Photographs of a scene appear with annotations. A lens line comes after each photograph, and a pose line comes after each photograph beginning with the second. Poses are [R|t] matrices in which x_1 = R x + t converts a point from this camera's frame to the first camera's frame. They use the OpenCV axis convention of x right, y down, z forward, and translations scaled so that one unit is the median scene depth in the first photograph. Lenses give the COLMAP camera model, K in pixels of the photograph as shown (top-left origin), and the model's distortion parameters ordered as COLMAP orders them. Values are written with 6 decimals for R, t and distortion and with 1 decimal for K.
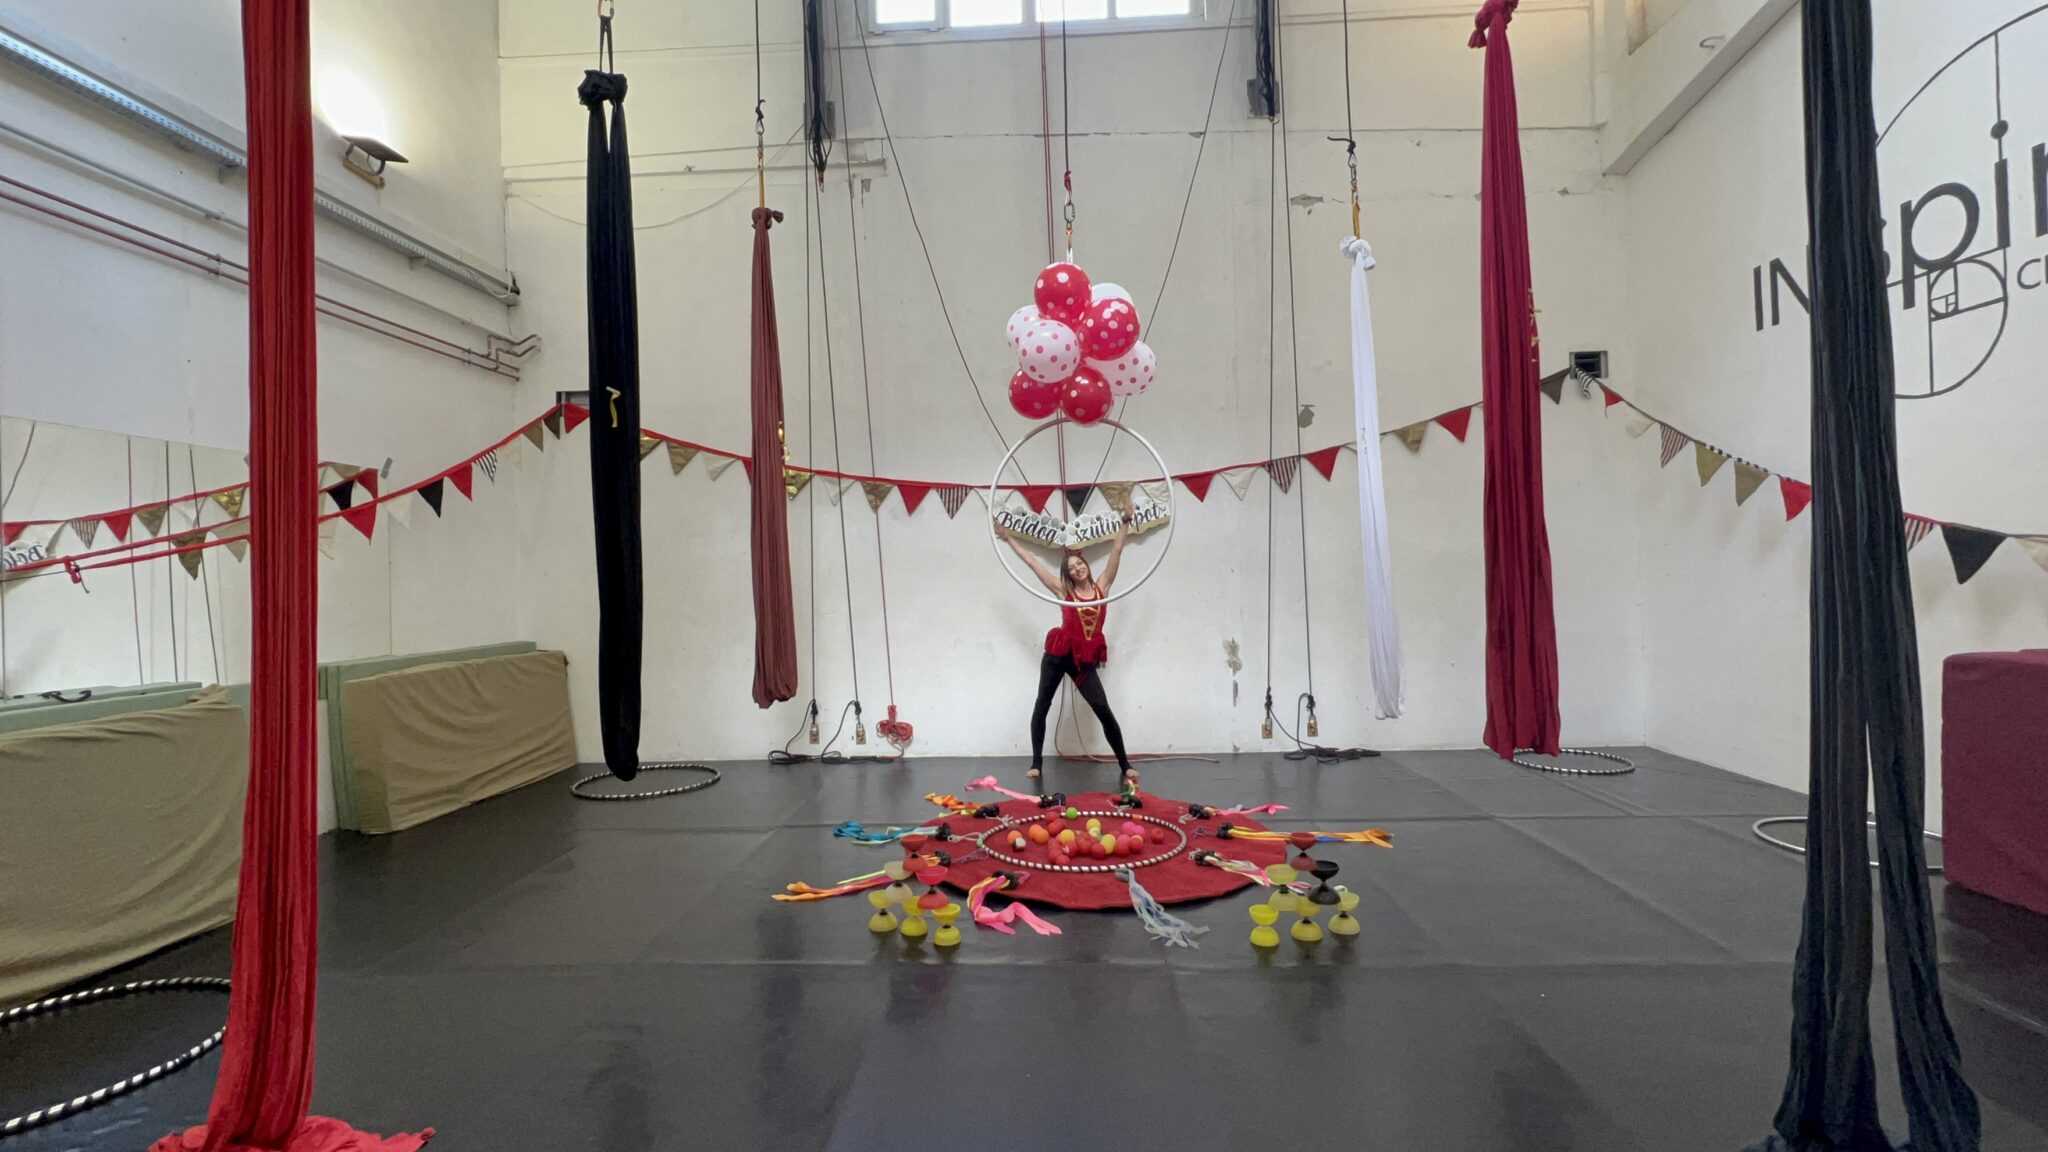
lens RADIAL K [[948.2, 0, 990.1], [0, 948.2, 575.7], [0, 0, 1]] dist [-0.001368, -0.000600]
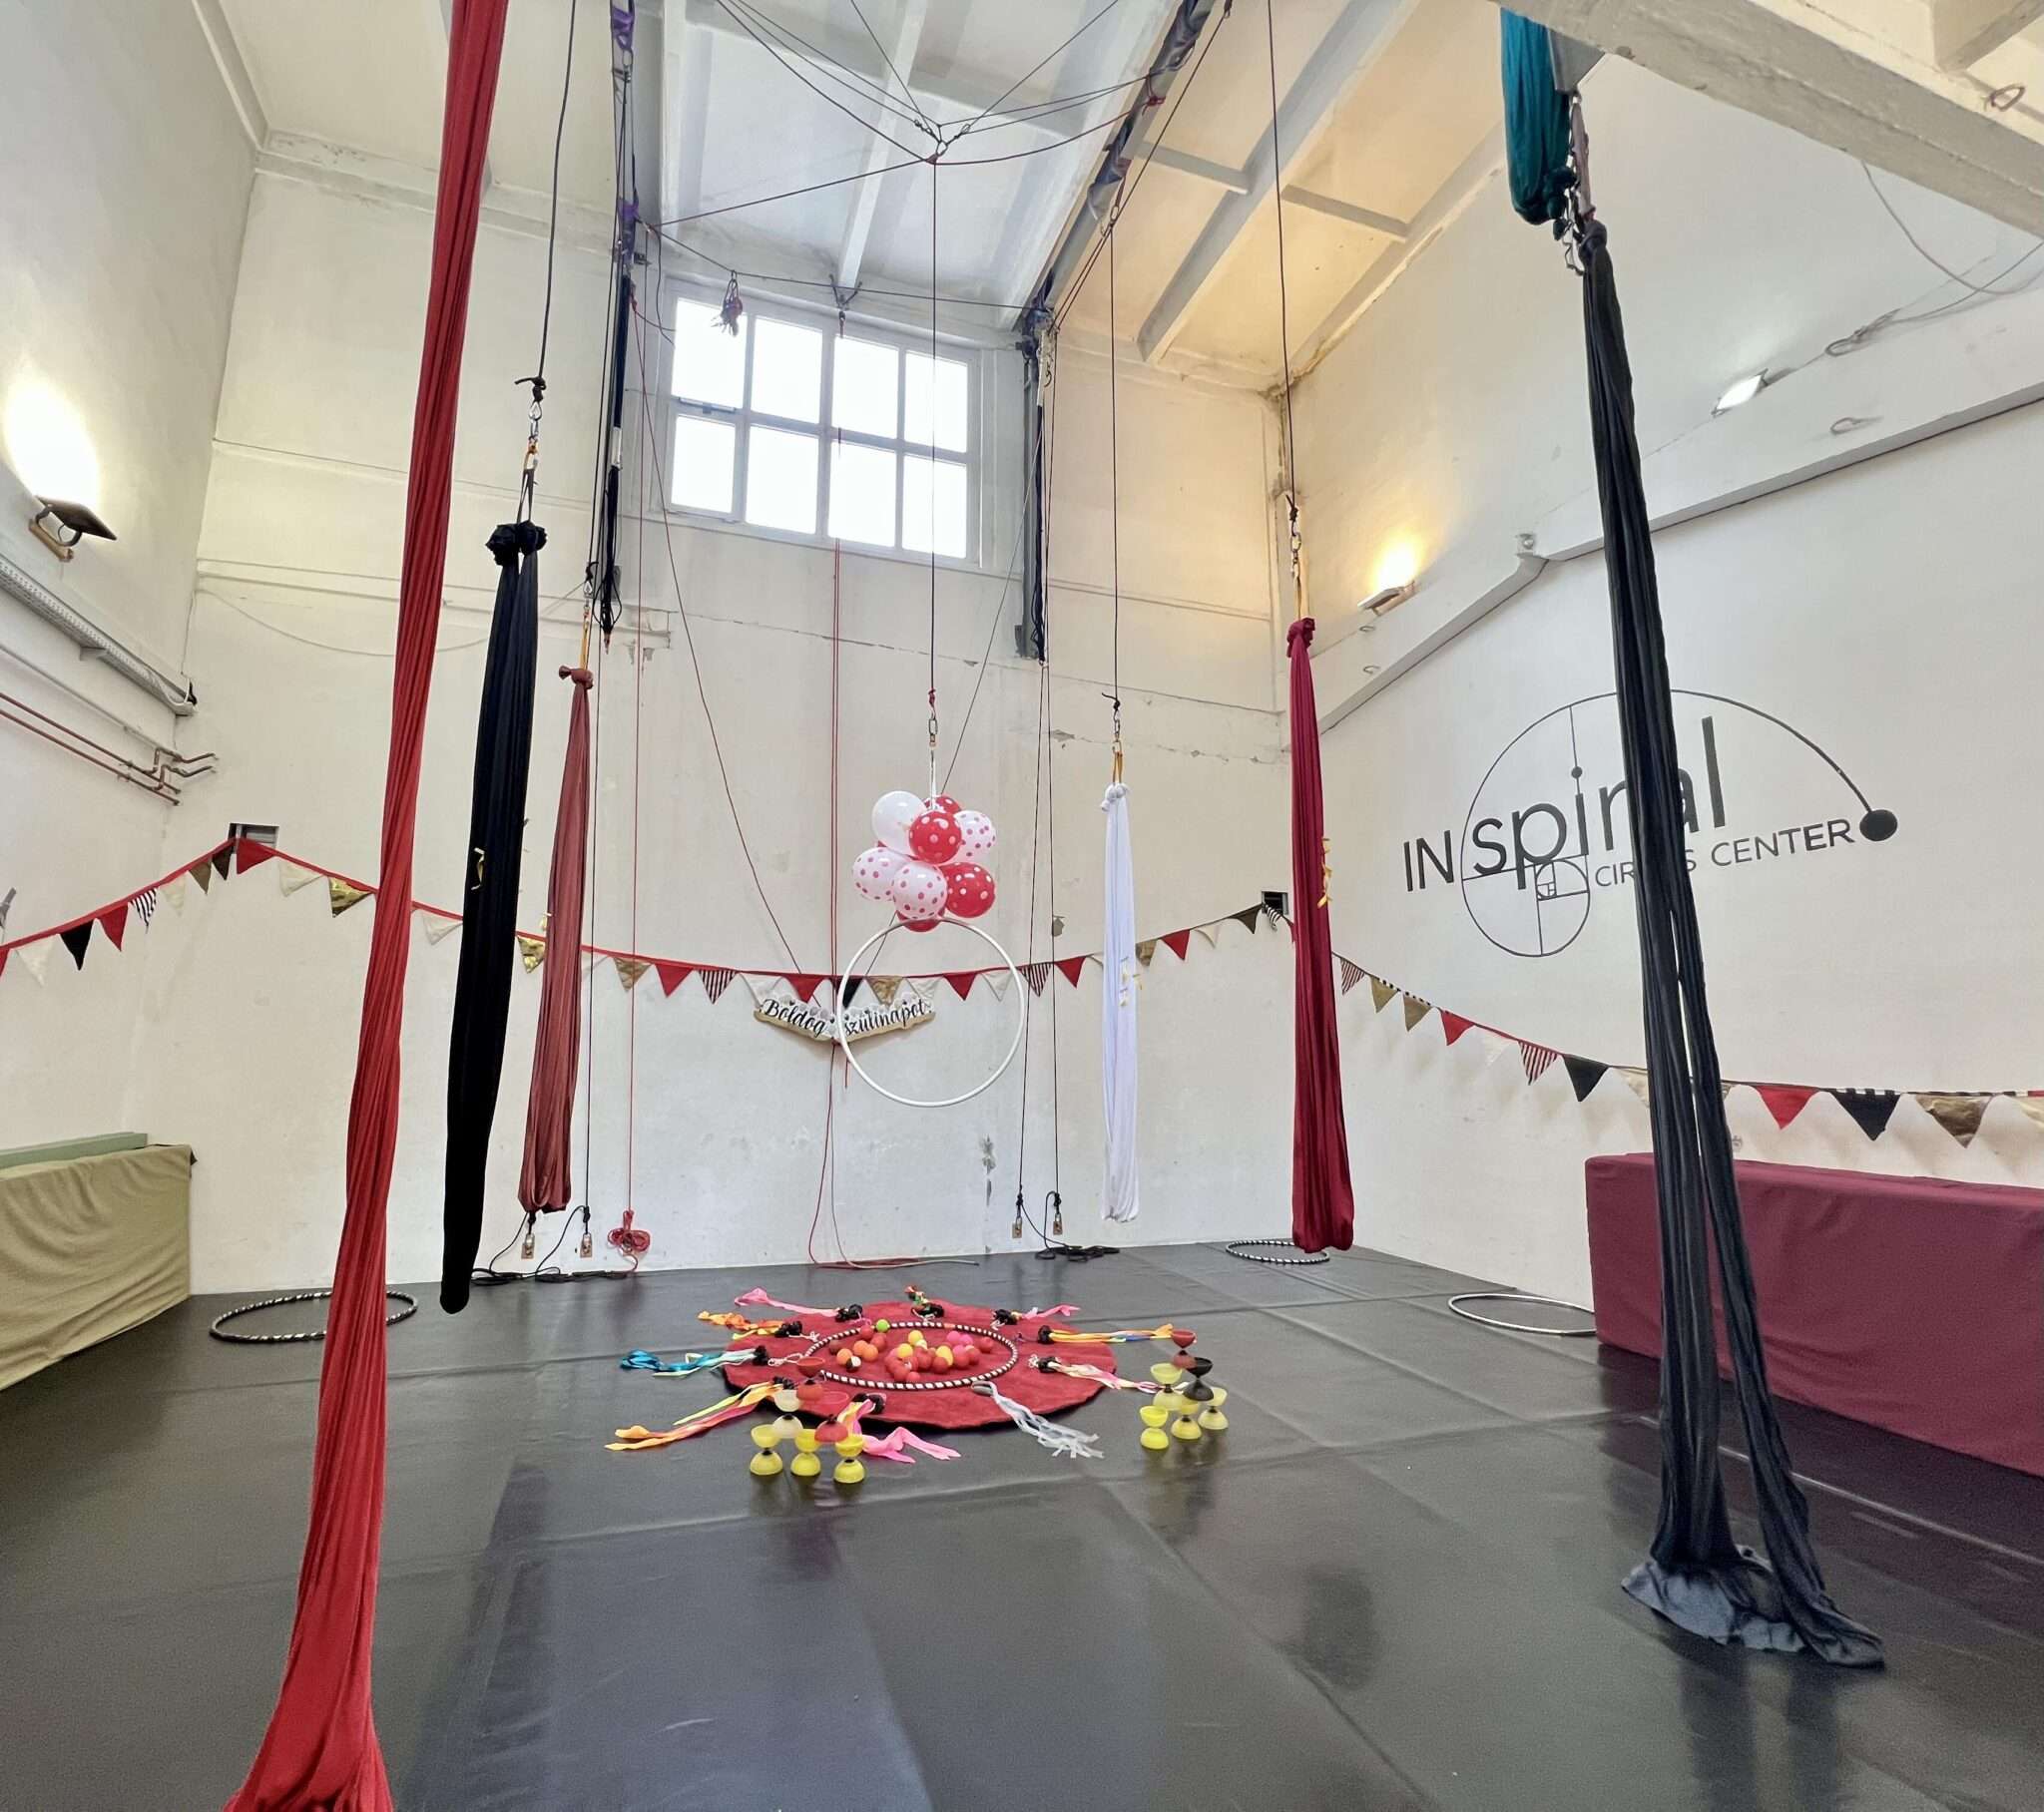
lens RADIAL K [[977.4, 0, 967.7], [0, 977.4, 903.9], [0, 0, 1]] dist [-0.000917, -0.000614]
pose [[0.937320, 0.088217, 0.337118, -0.174308], [-0.033021, 0.985558, -0.166090, -0.006175], [-0.346901, 0.144548, 0.926696, -0.001222]]
